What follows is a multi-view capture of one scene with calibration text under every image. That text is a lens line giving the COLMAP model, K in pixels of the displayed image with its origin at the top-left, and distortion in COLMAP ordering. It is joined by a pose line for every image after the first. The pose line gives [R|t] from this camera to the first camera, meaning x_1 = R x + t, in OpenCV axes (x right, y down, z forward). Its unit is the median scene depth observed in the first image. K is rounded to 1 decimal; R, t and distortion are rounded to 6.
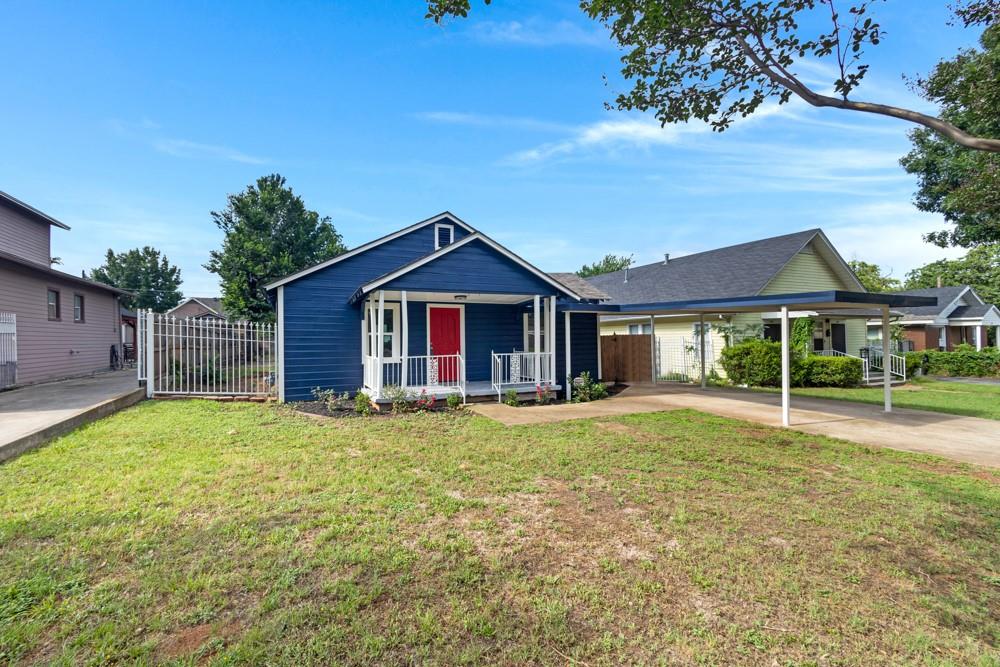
lens RADIAL K [[450.9, 0, 500.0], [0, 450.9, 333.5], [0, 0, 1]] dist [0.001158, 0.000027]
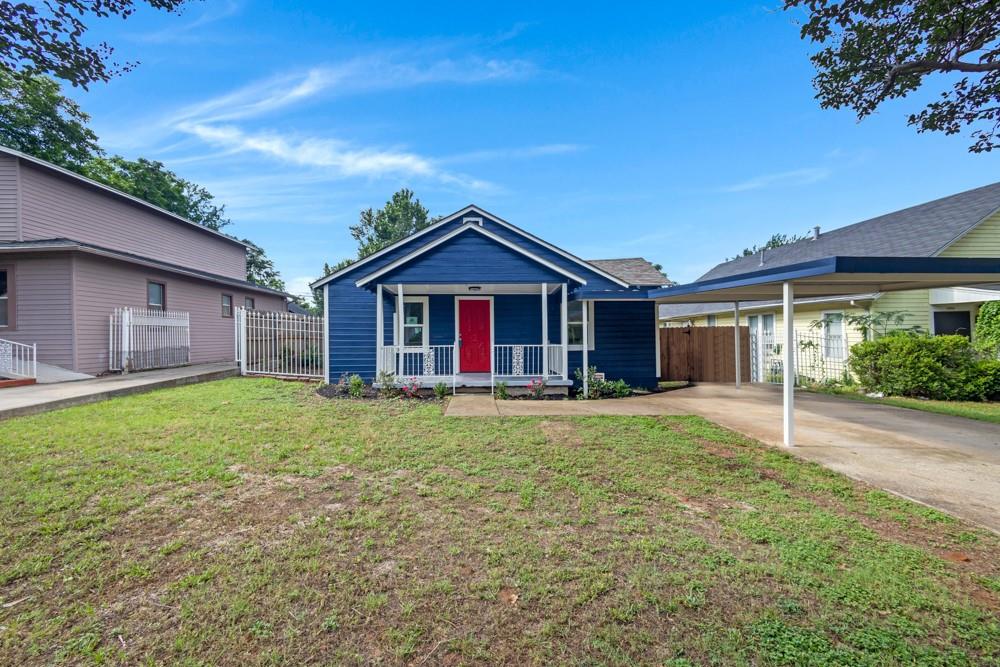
lens RADIAL K [[442.9, 0, 488.4], [0, 442.9, 334.4], [0, 0, 1]] dist [-0.000269, 0.000344]
pose [[0.917868, 0.003537, -0.396870, 0.311550], [0.000979, 0.999937, 0.011174, 0.009875], [0.396885, -0.010645, 0.917807, 0.097112]]
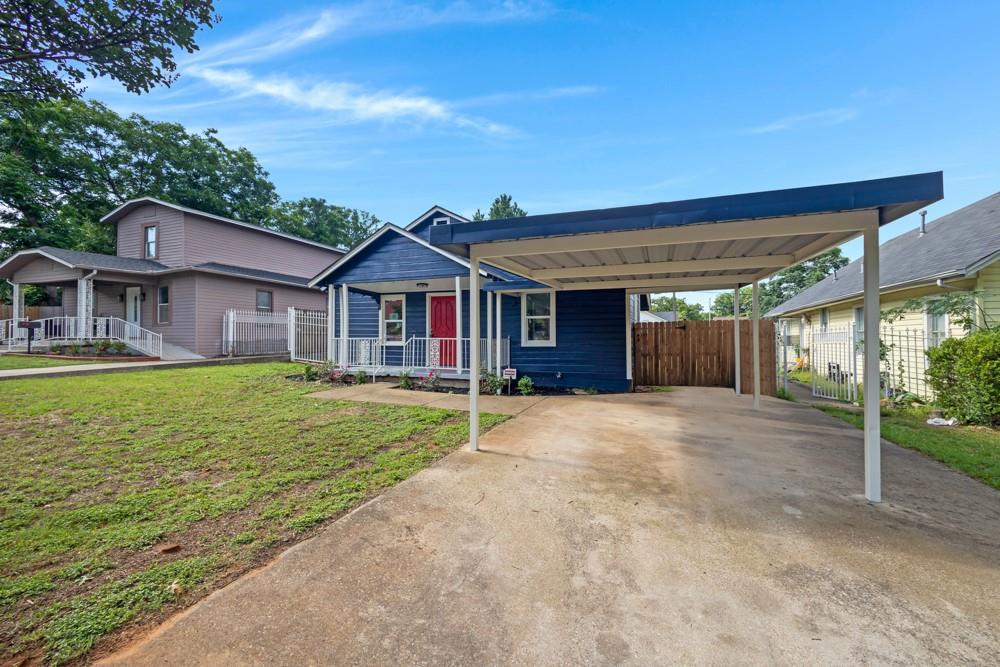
lens RADIAL K [[431.4, 0, 480.8], [0, 431.4, 333.5], [0, 0, 1]] dist [-0.000612, -0.000089]
pose [[0.660070, 0.007112, -0.751171, 0.720113], [-0.001483, 0.999966, 0.008165, 0.023457], [0.751203, -0.004276, 0.660058, 0.402127]]
